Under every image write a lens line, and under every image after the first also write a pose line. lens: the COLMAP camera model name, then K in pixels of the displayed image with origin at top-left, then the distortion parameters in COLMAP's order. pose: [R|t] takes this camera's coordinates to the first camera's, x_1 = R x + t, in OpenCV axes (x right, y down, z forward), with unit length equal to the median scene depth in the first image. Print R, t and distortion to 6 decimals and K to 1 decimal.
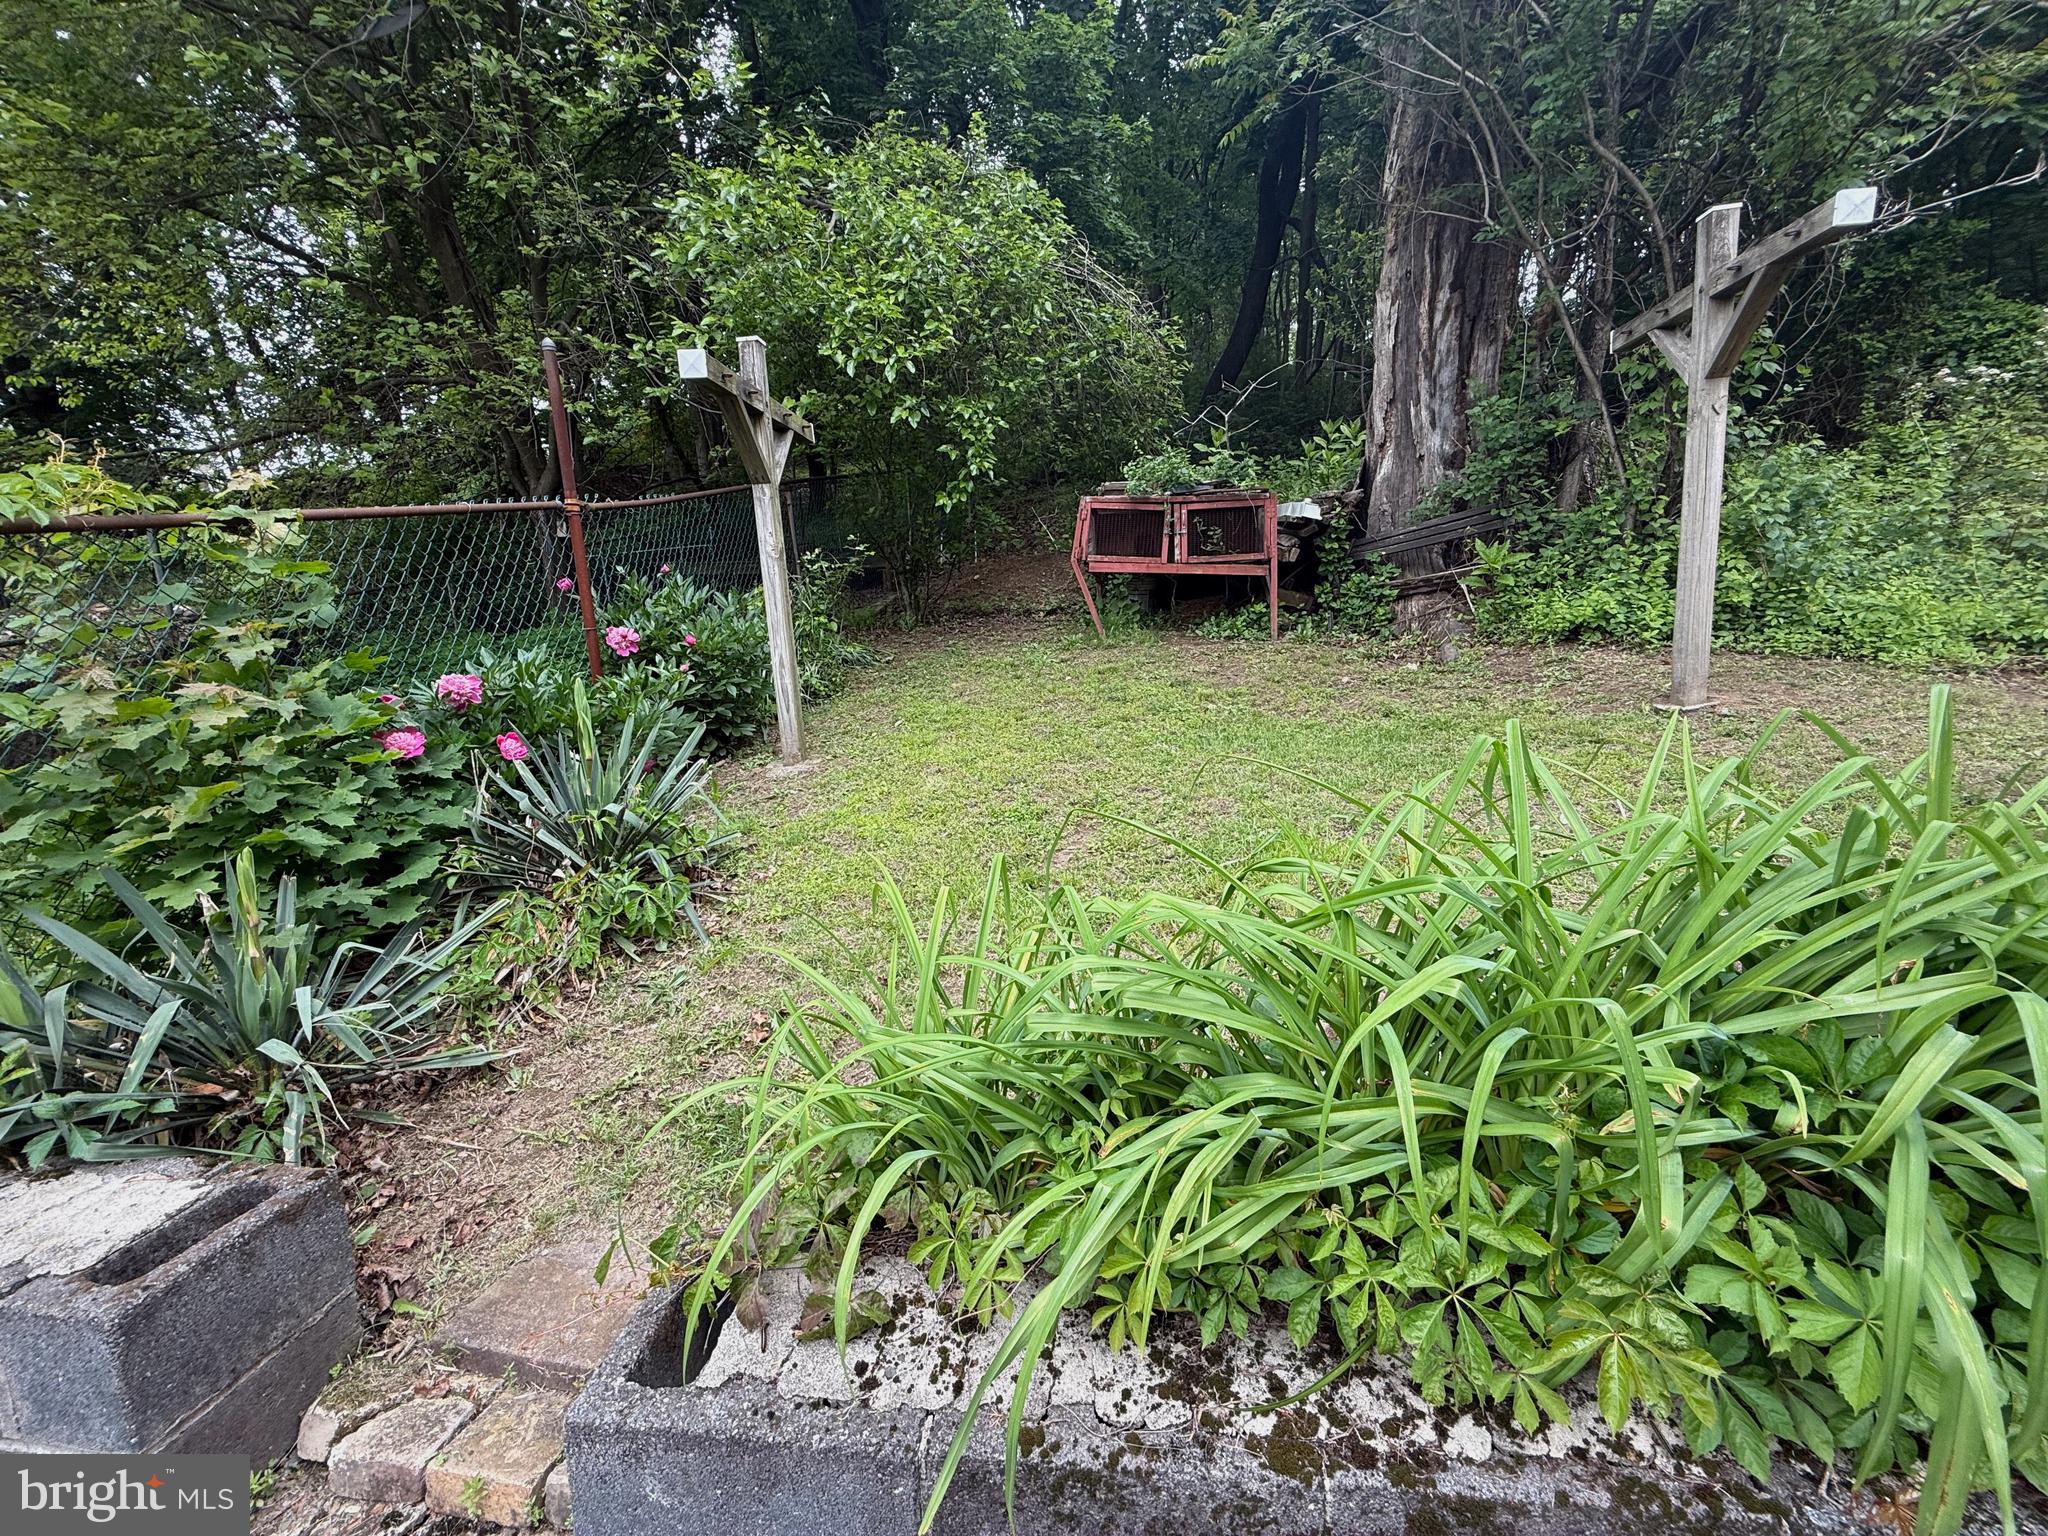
lens RADIAL K [[819.2, 0, 1024.0], [0, 819.2, 768.0], [0, 0, 1]] dist [0.000575, 0.000084]
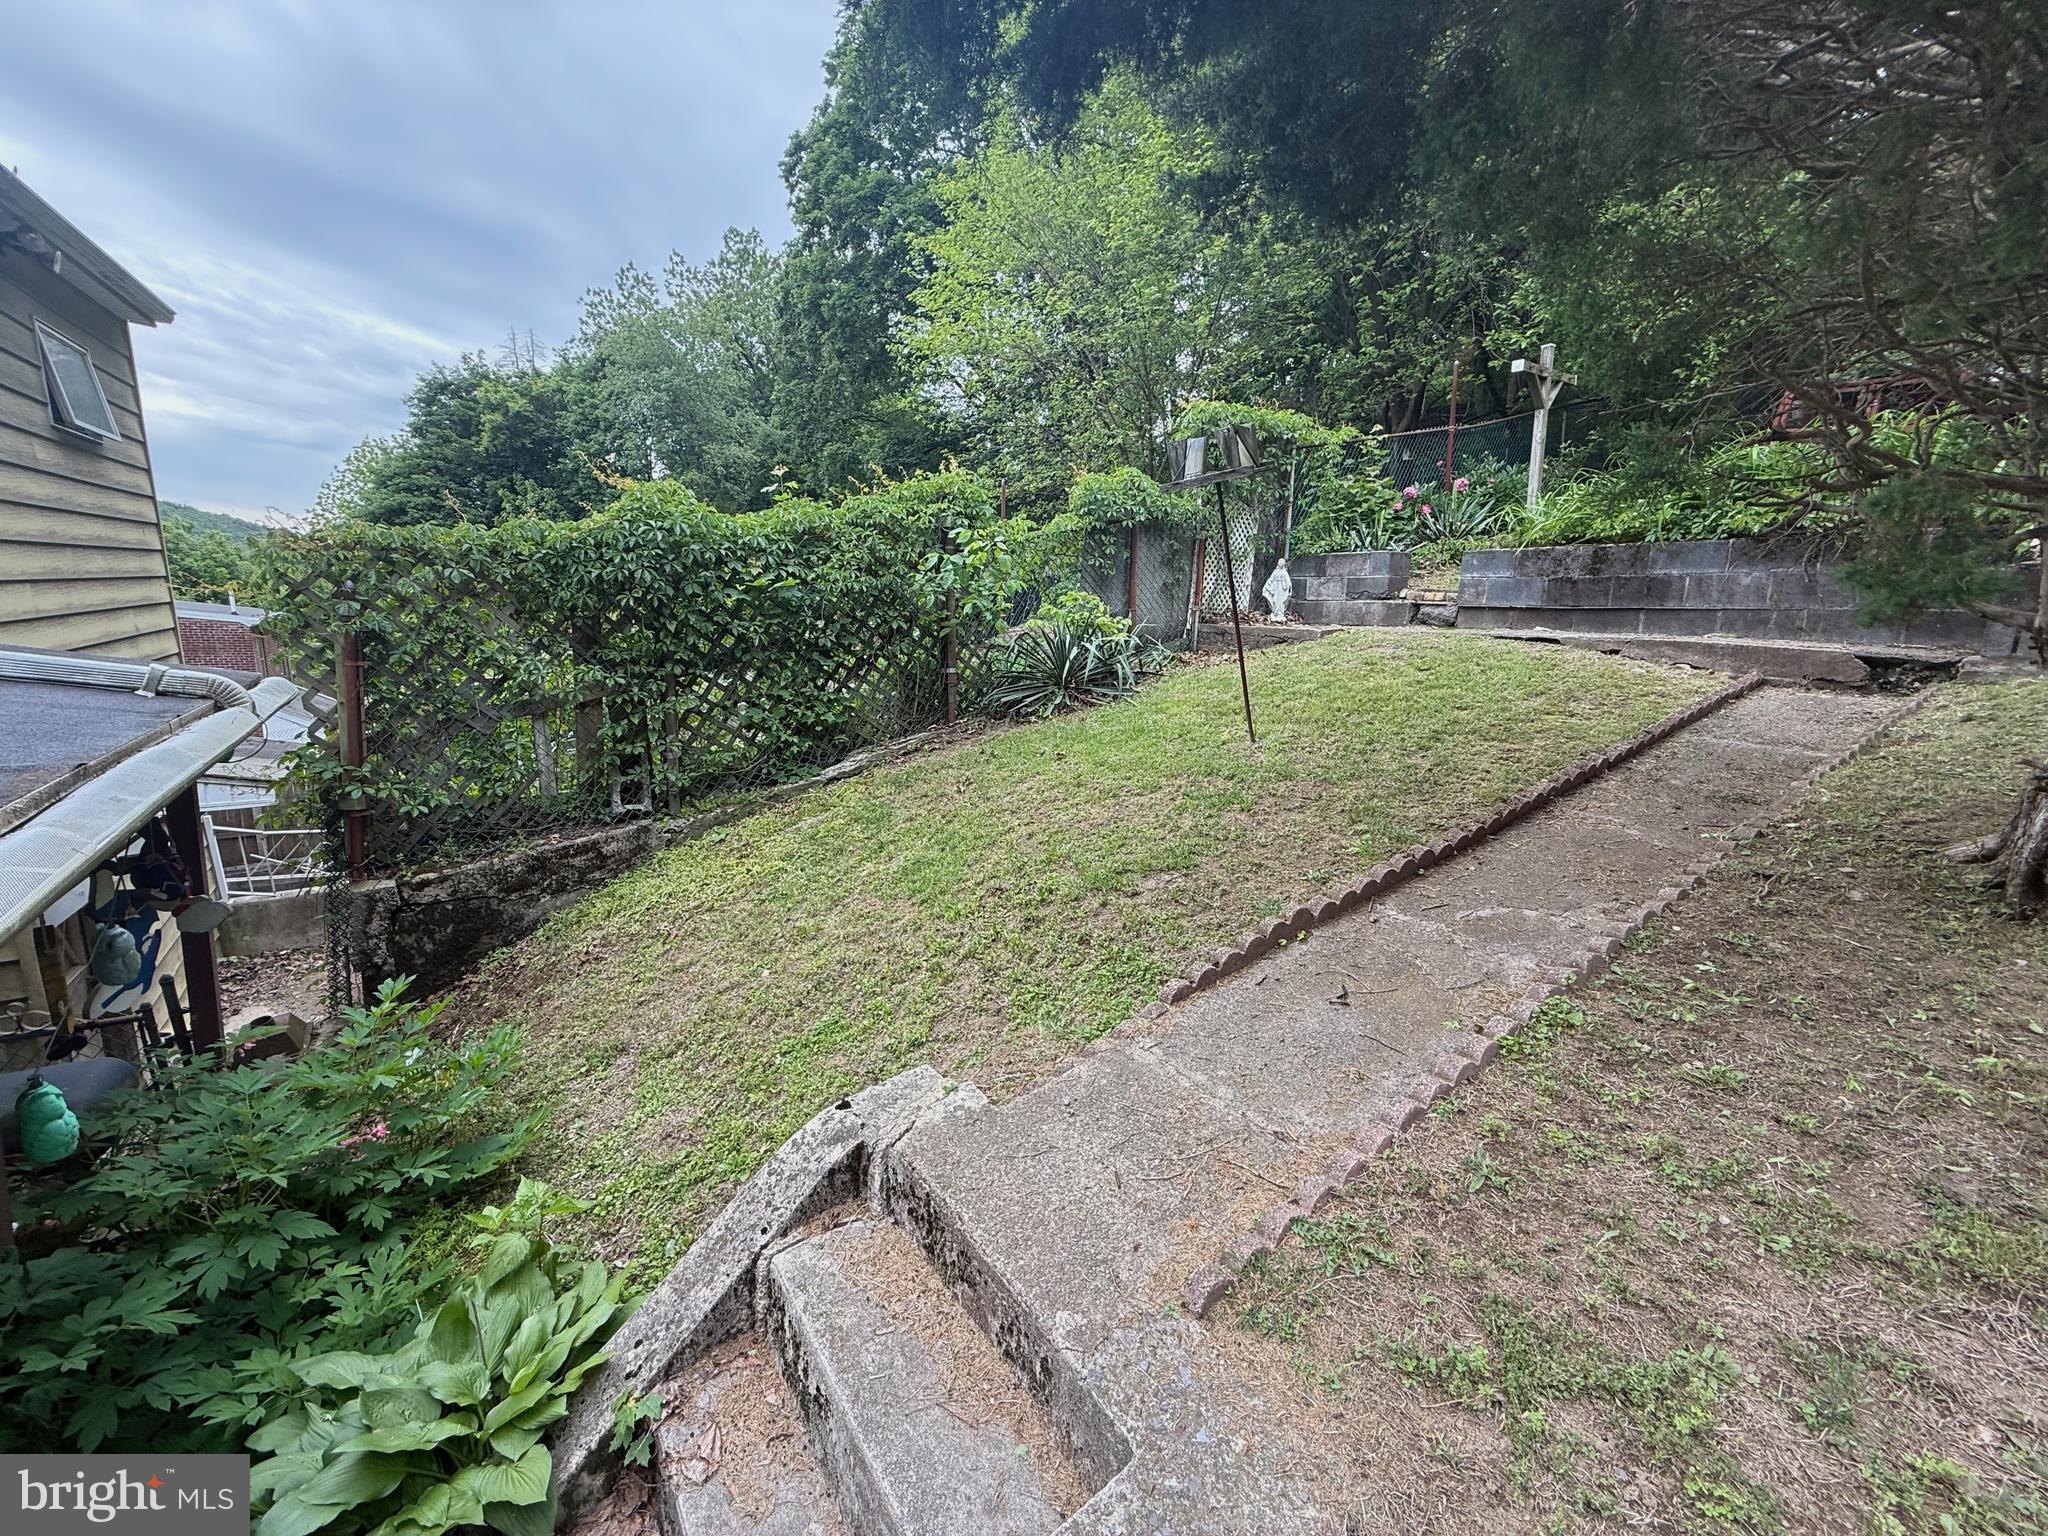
lens RADIAL K [[819.2, 0, 1024.0], [0, 819.2, 768.0], [0, 0, 1]] dist [0.000575, 0.000084]
pose [[0.651652, 0.192047, -0.733804, 0.588925], [-0.143255, 0.981168, 0.129569, 0.524133], [0.744868, 0.020687, 0.666891, -1.519080]]
